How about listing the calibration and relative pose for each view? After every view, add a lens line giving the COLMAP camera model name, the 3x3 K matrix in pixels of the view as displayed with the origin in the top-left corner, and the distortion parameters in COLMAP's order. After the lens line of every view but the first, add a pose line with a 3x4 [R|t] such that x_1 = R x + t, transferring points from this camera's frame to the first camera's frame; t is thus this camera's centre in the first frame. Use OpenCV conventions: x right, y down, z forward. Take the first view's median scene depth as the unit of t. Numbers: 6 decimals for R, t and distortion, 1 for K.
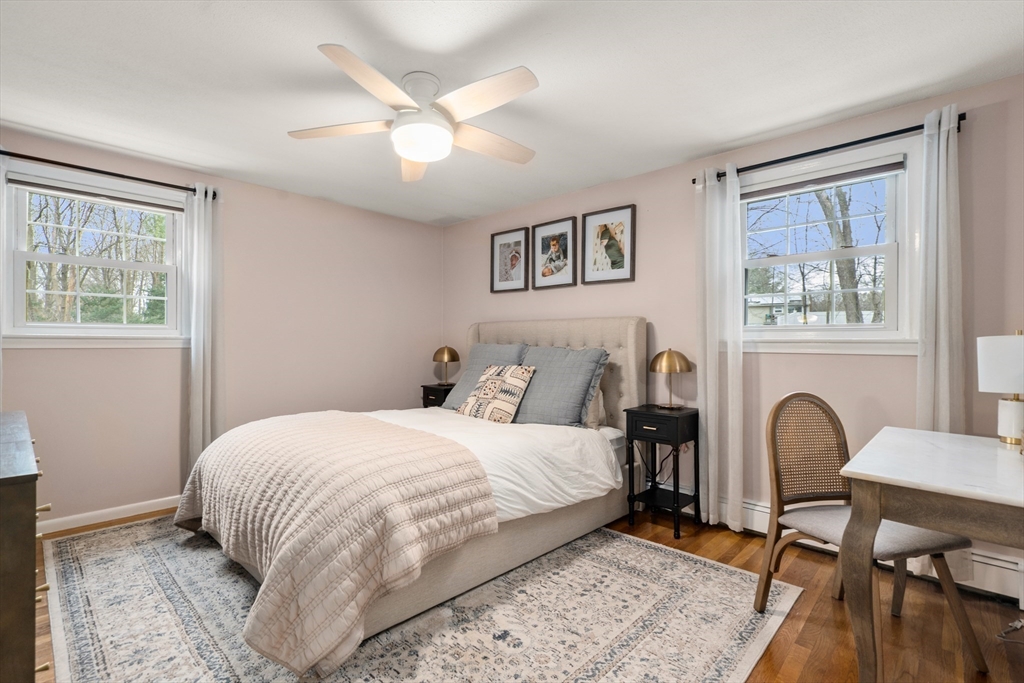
lens RADIAL K [[467.6, 0, 485.9], [0, 467.6, 334.1], [0, 0, 1]] dist [-0.002564, 0.001175]
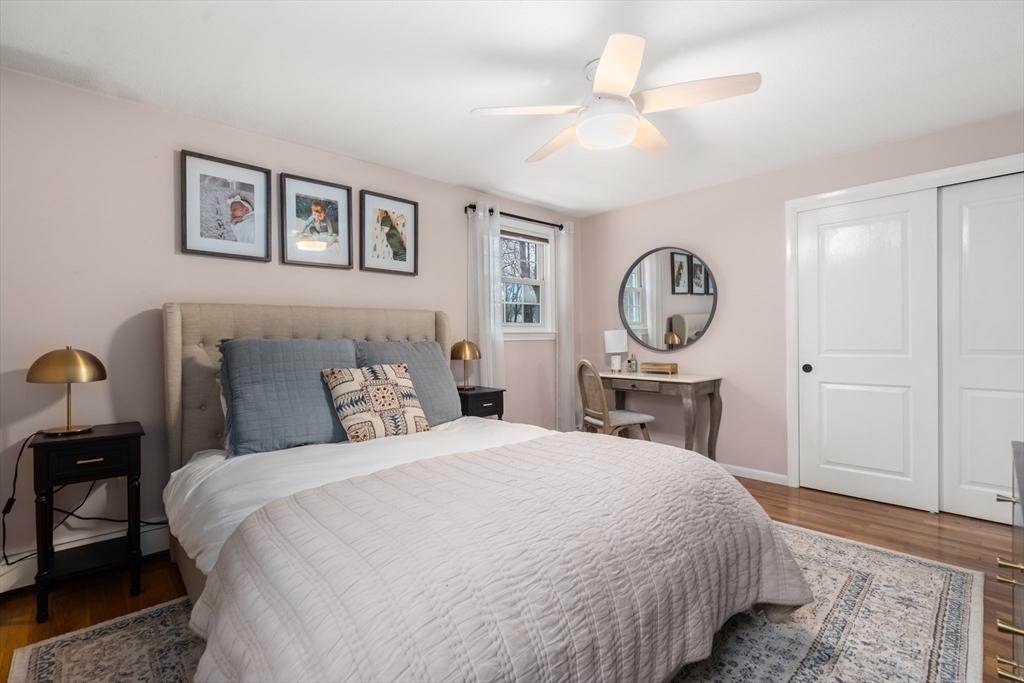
lens RADIAL K [[467.6, 0, 536.3], [0, 467.6, 331.2], [0, 0, 1]] dist [-0.002564, 0.001175]
pose [[0.000217, 0.006289, 0.999980, -0.741631], [-0.000101, 0.999980, -0.006289, 0.016028], [-1.000000, -0.000099, 0.000217, 0.749860]]
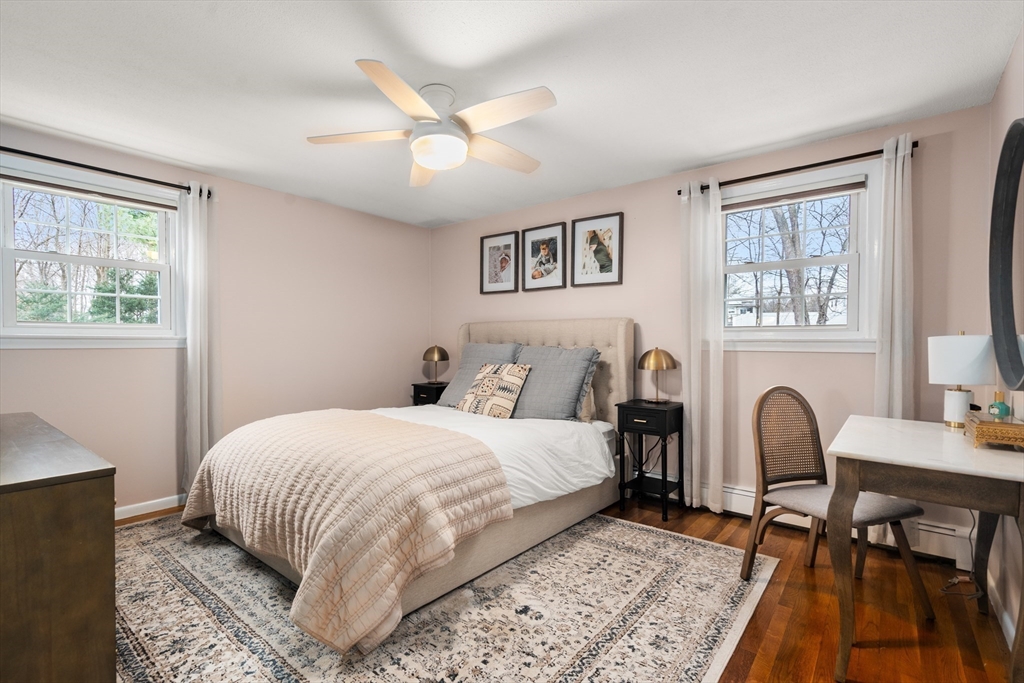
lens RADIAL K [[467.6, 0, 485.2], [0, 467.6, 340.3], [0, 0, 1]] dist [-0.002564, 0.001175]
pose [[0.996838, -0.001344, 0.079452, -0.080848], [0.000187, 0.999894, 0.014568, -0.001304], [-0.079463, -0.014507, 0.996732, -0.042240]]
